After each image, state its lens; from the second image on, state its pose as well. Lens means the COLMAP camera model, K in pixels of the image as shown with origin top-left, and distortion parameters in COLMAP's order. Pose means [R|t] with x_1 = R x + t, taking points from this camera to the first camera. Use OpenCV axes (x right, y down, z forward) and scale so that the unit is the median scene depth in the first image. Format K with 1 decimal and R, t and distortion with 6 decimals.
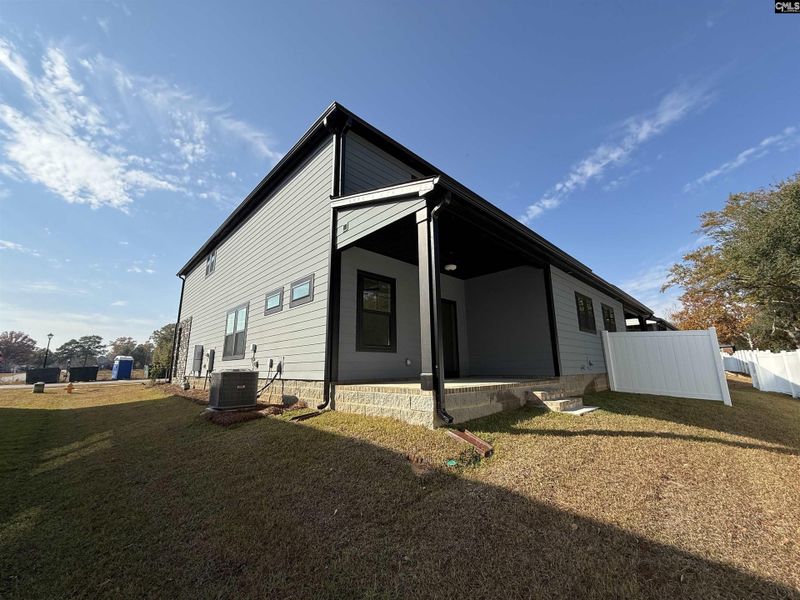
lens RADIAL K [[318.3, 0, 398.1], [0, 318.3, 299.9], [0, 0, 1]] dist [0.000653, -0.000122]
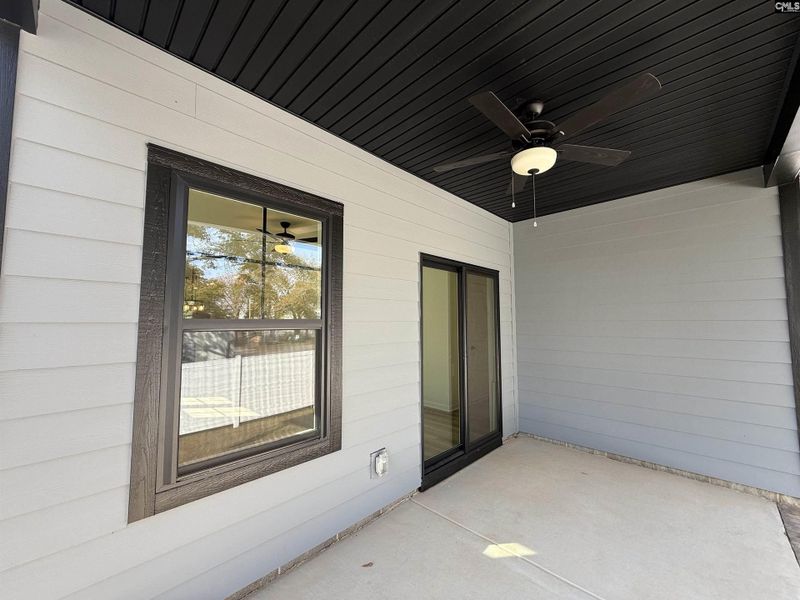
lens RADIAL K [[318.3, 0, 398.1], [0, 318.3, 299.9], [0, 0, 1]] dist [0.000653, -0.000122]
pose [[0.999399, 0.012462, 0.032332, 0.037149], [-0.016957, 0.989617, 0.142725, -0.020524], [-0.030218, -0.143188, 0.989234, 0.688450]]
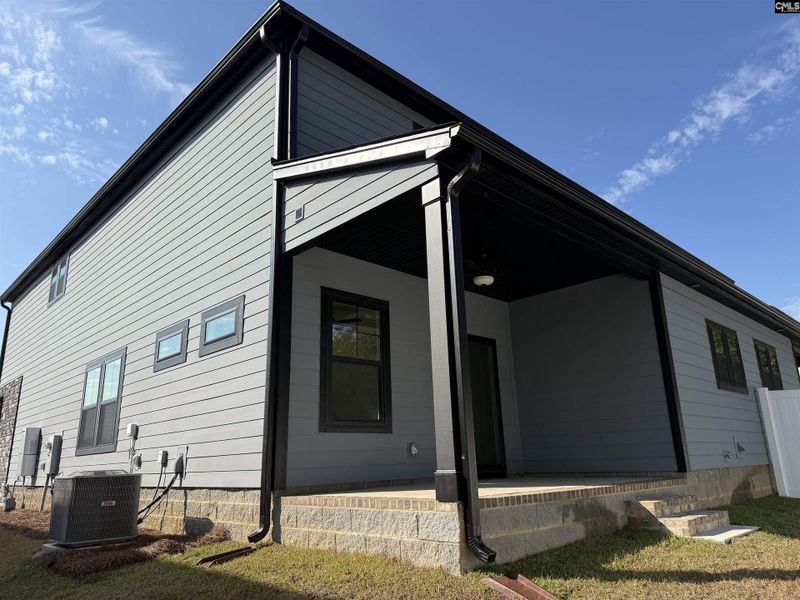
lens RADIAL K [[559.4, 0, 398.5], [0, 559.4, 304.8], [0, 0, 1]] dist [0.052680, -0.060326]
pose [[0.999768, -0.016216, 0.014203, -0.004019], [0.017062, 0.997953, -0.061629, 0.000705], [-0.013174, 0.061857, 0.997998, 0.002944]]
